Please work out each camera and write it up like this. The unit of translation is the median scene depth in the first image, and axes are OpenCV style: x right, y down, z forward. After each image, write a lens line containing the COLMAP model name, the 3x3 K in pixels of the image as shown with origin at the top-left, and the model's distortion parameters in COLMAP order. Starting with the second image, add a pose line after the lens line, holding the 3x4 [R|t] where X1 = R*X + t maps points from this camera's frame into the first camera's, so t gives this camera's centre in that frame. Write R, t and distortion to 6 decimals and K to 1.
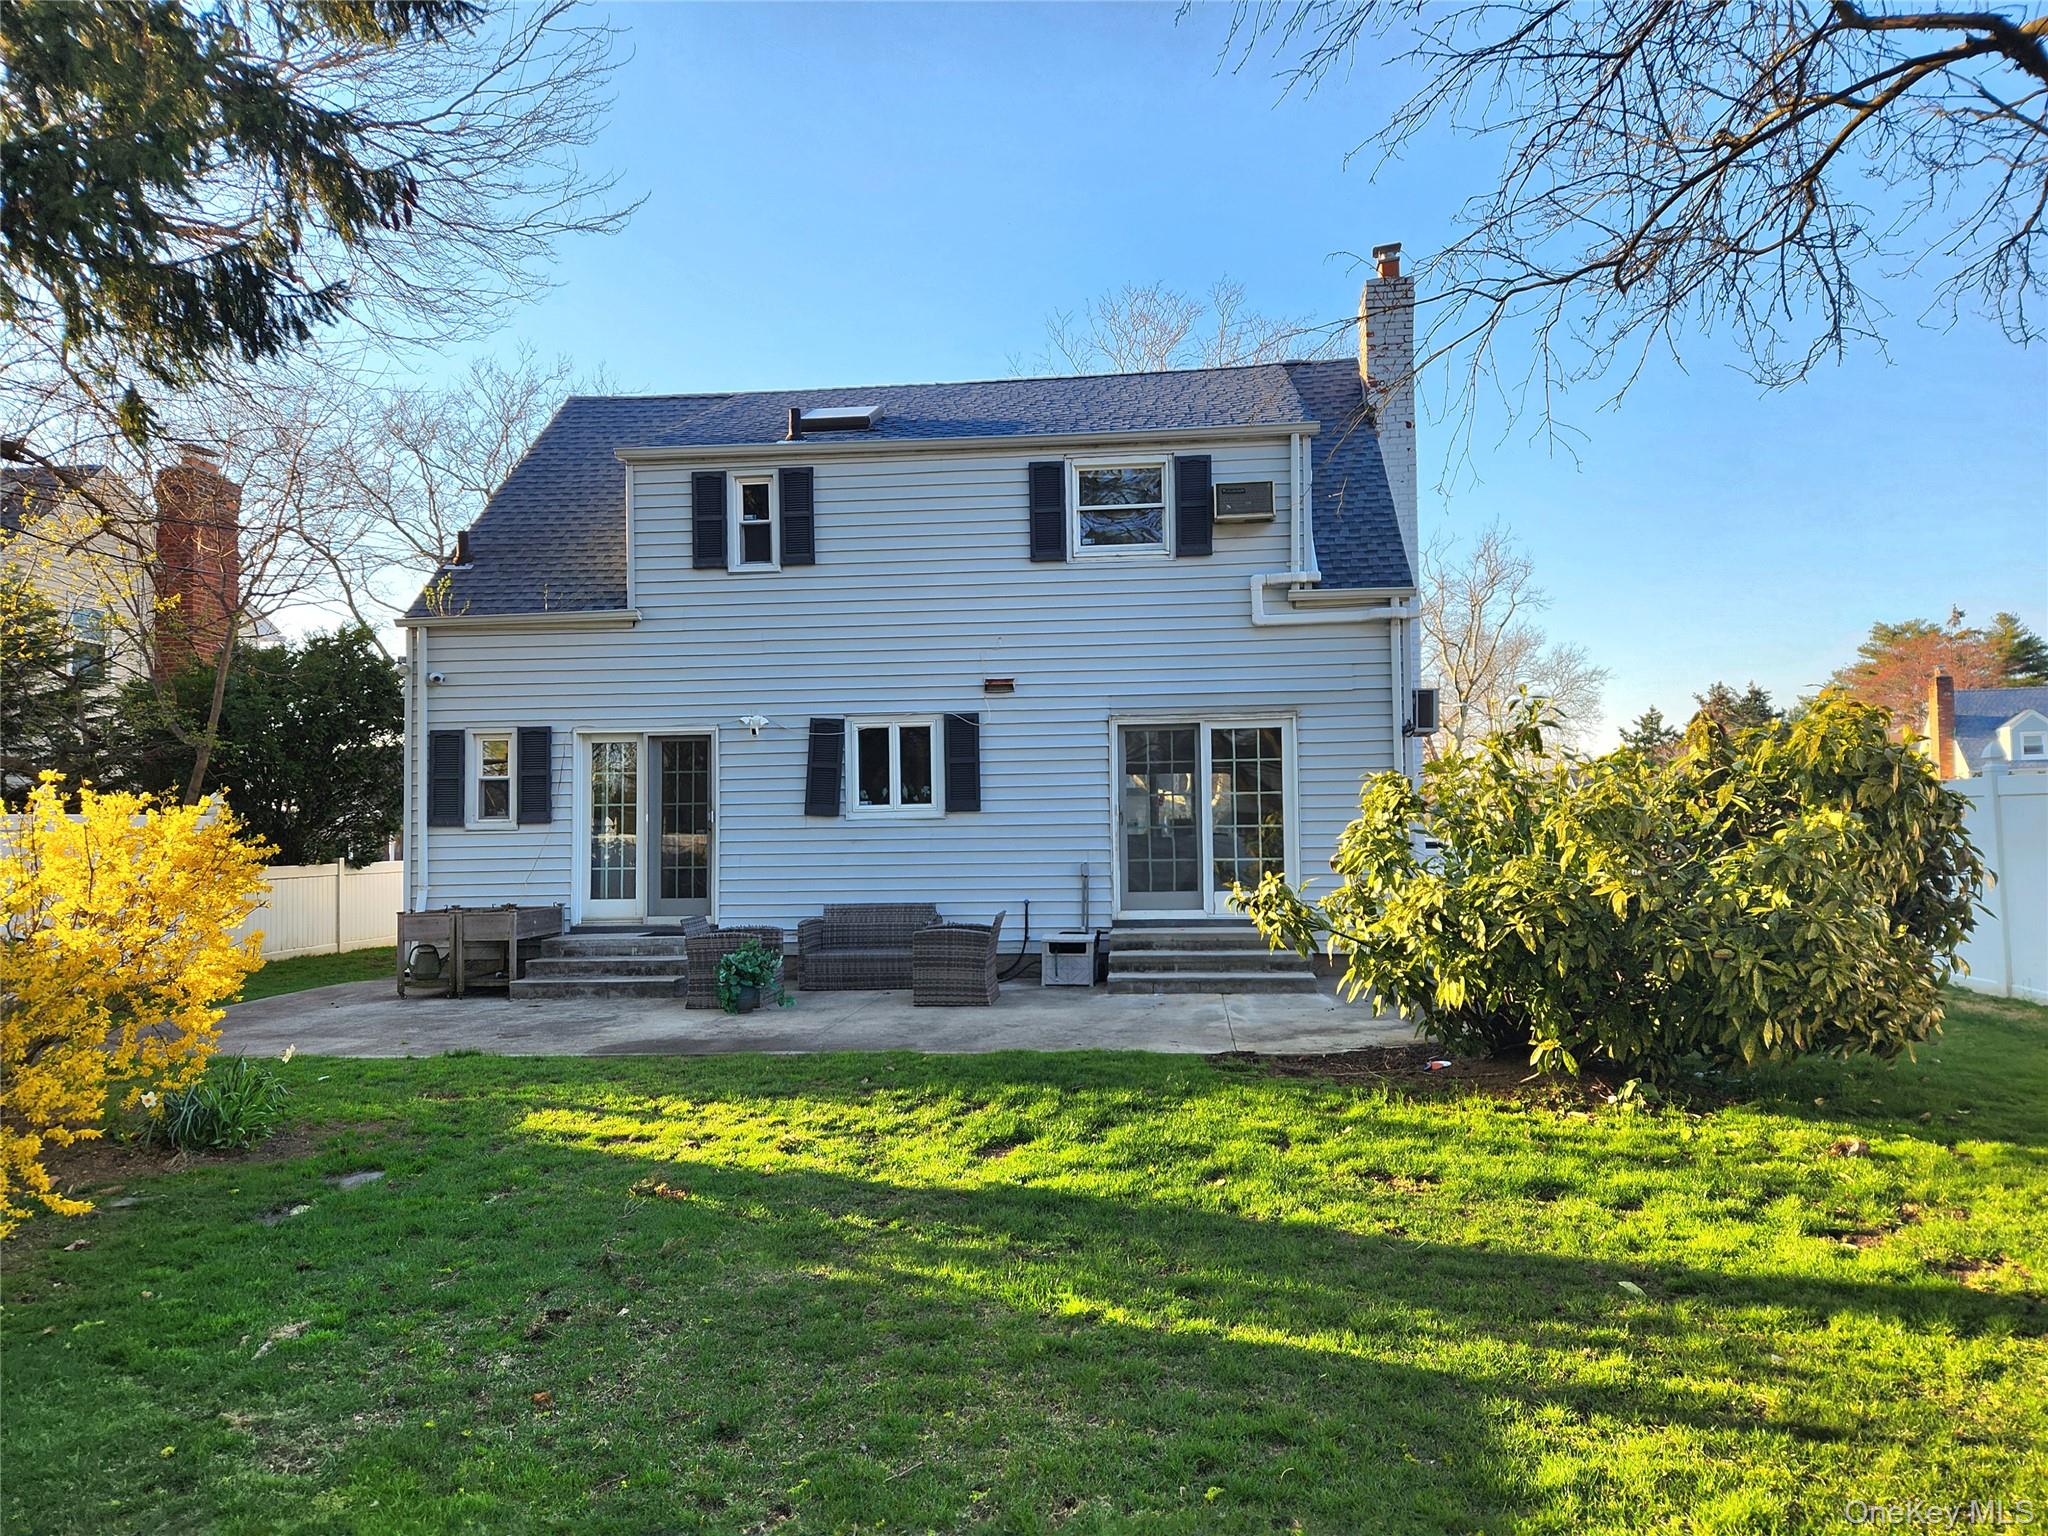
lens RADIAL K [[1362.1, 0, 1062.1], [0, 1362.1, 776.9], [0, 0, 1]] dist [0.077324, -0.072620]
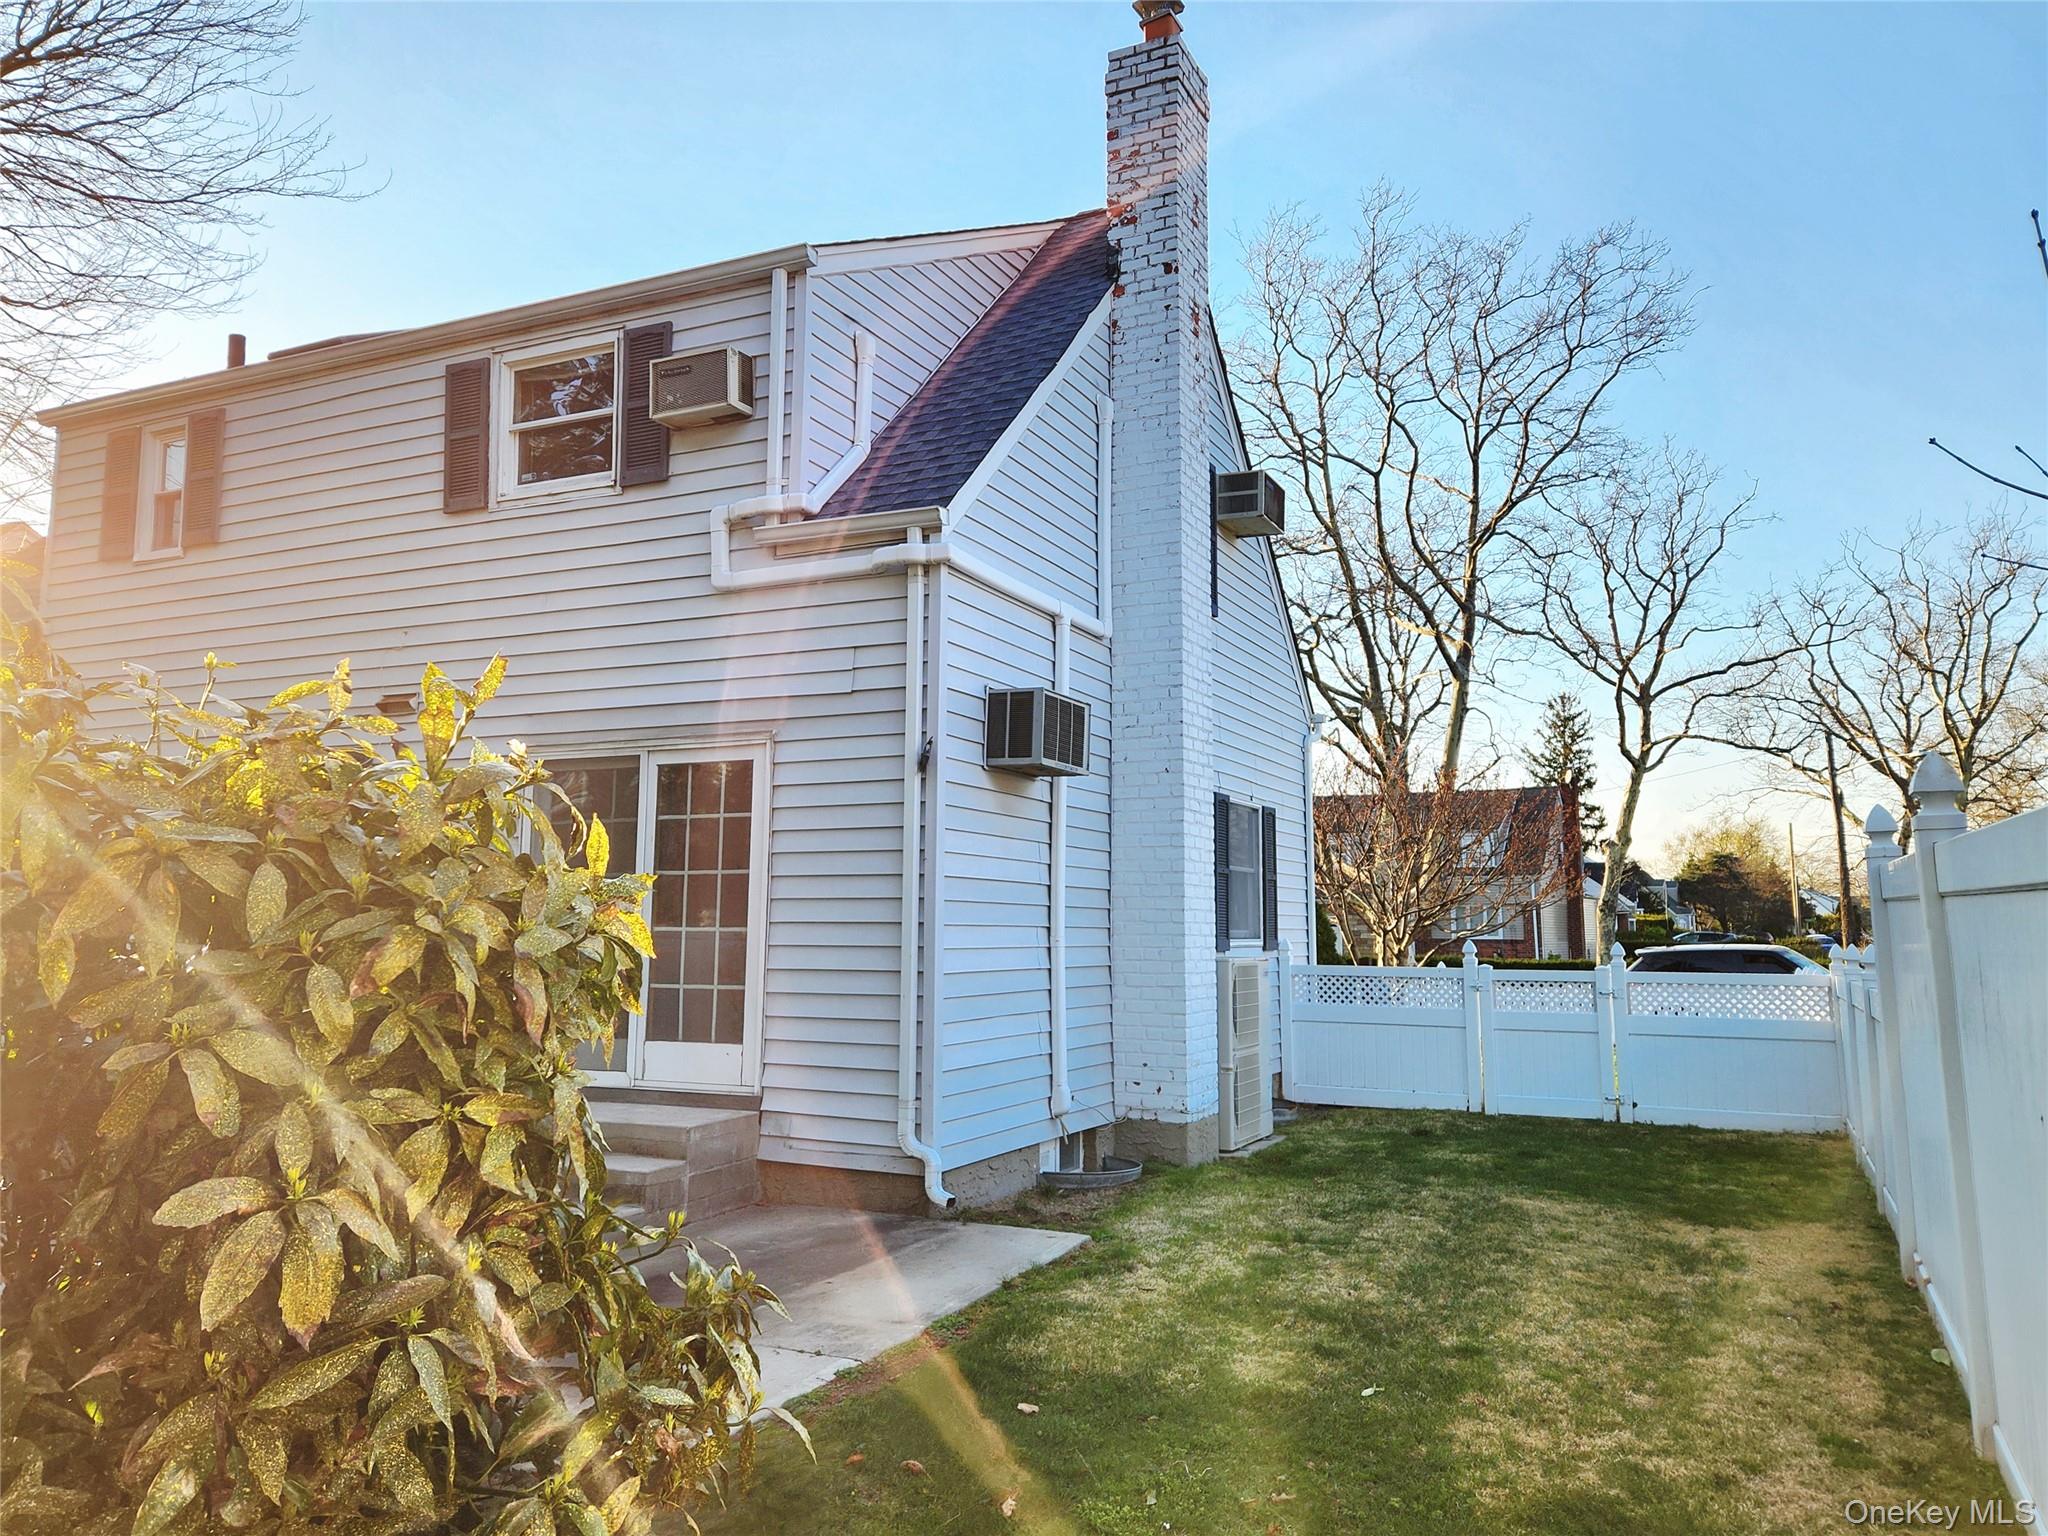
lens RADIAL K [[1478.6, 0, 1028.6], [0, 1478.6, 740.6], [0, 0, 1]] dist [0.035467, 0.000102]
pose [[0.939367, -0.021662, -0.342228, 0.476278], [-0.003967, 0.997249, -0.074012, 0.001616], [0.342890, 0.070881, 0.936698, 0.434335]]
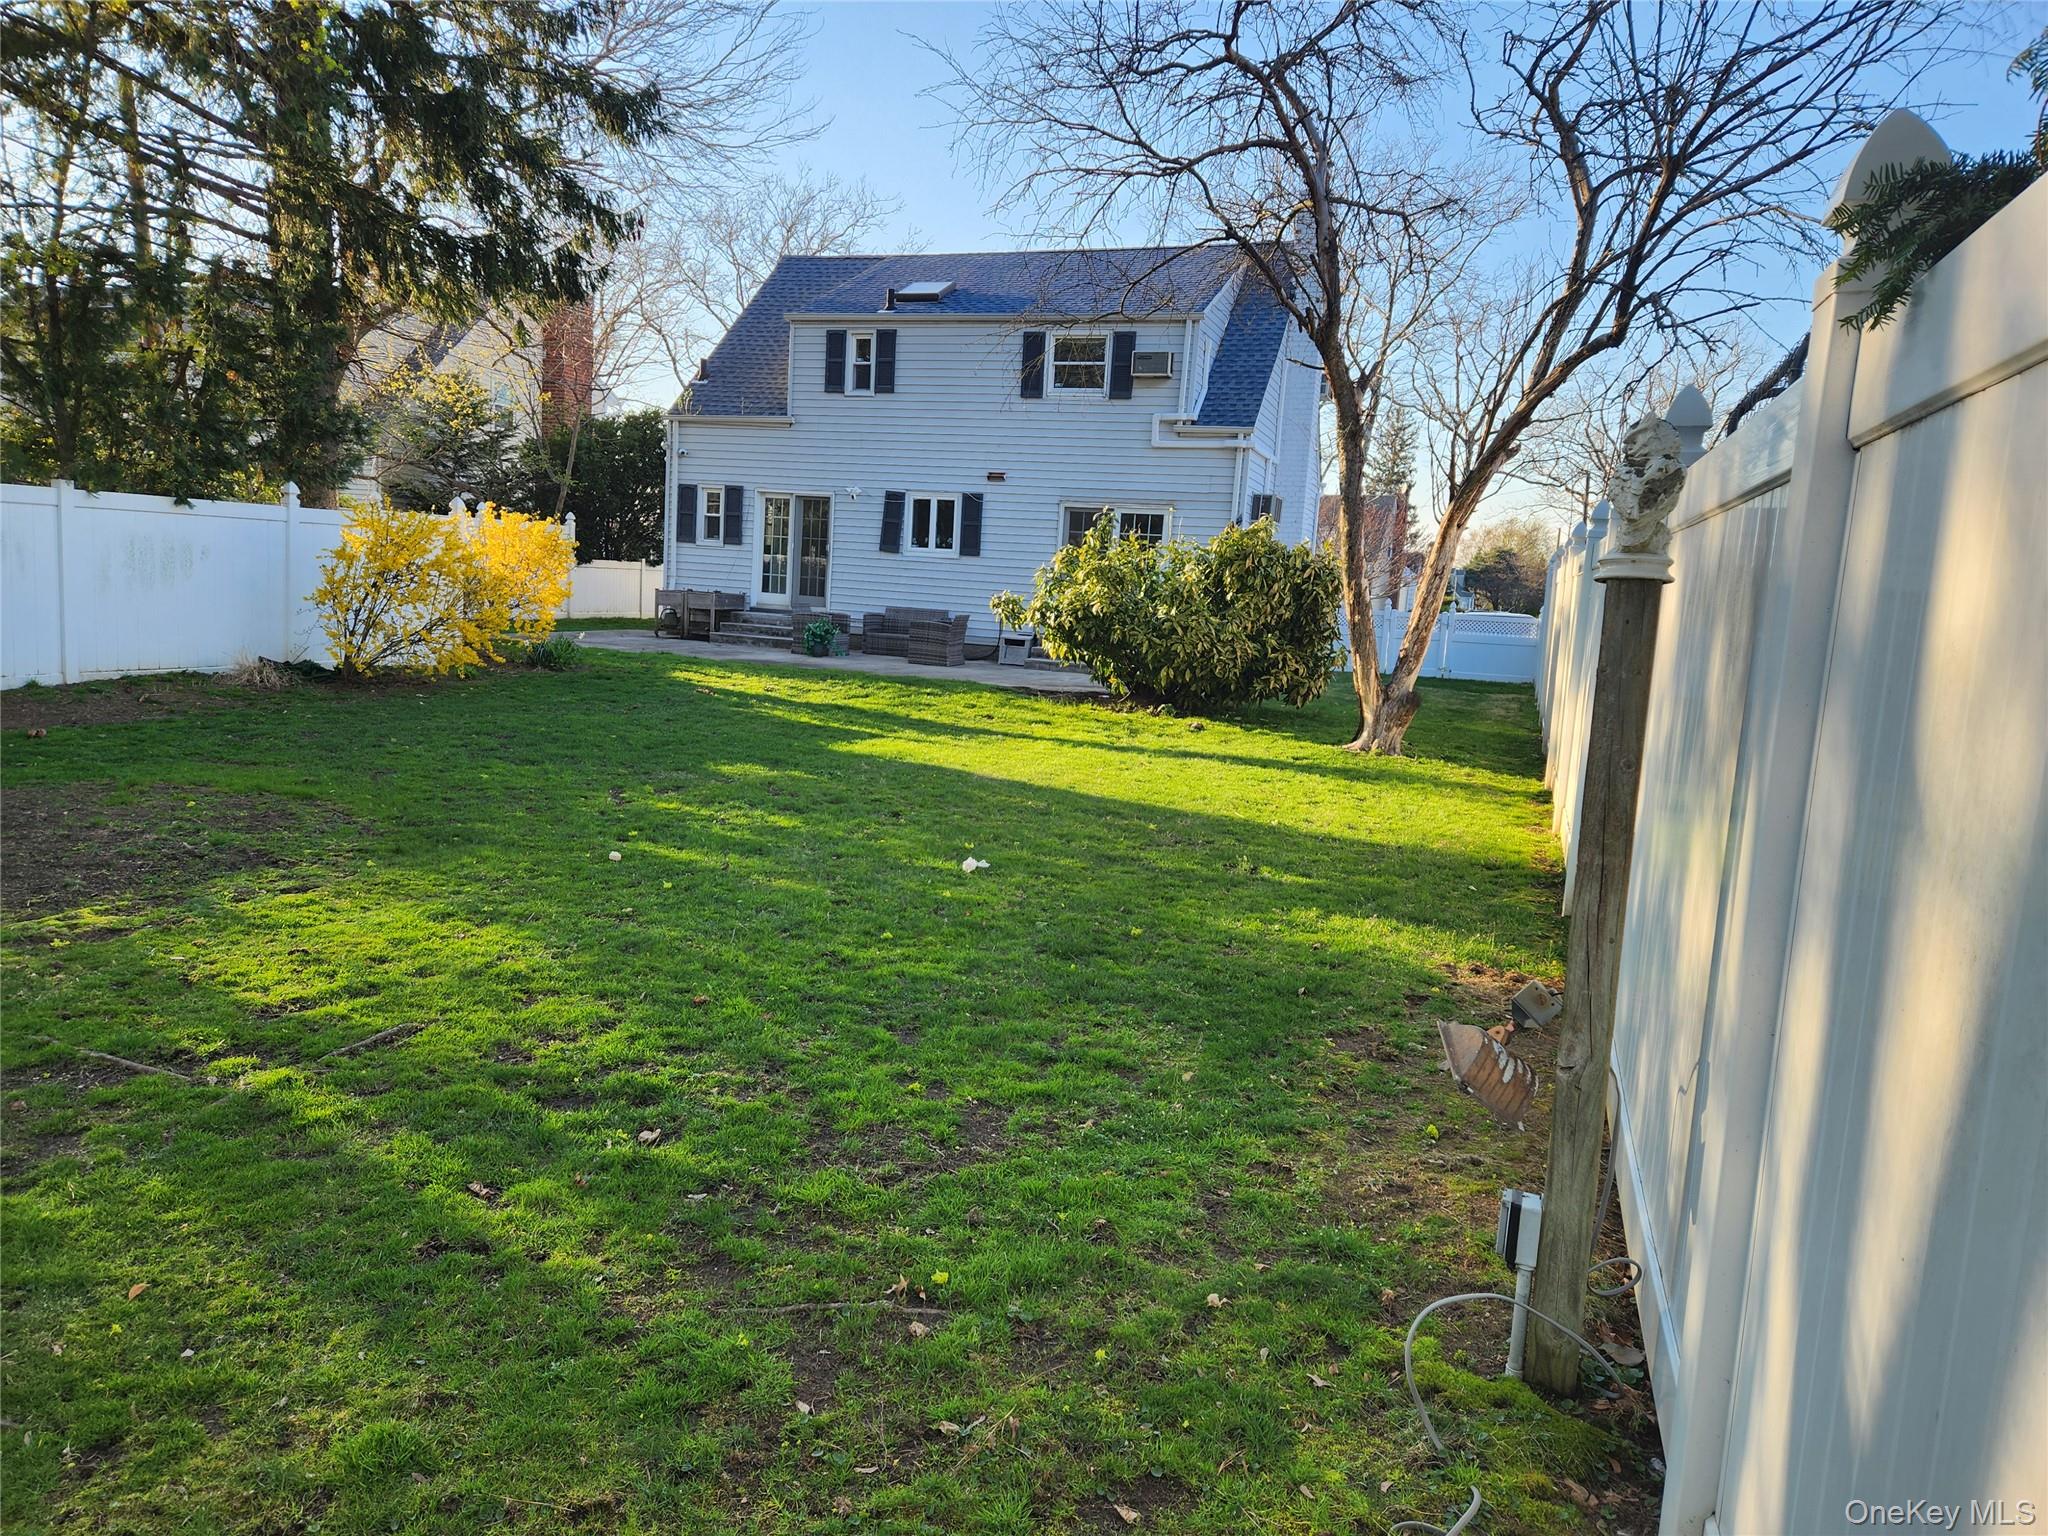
lens RADIAL K [[1349.9, 0, 1024.0], [0, 1349.9, 768.0], [0, 0, 1]] dist [0.037704, -0.001387]
pose [[0.966397, 0.107223, -0.233625, 0.388560], [-0.064702, 0.981053, 0.182617, -0.023780], [0.248779, -0.161364, 0.955024, -0.554856]]
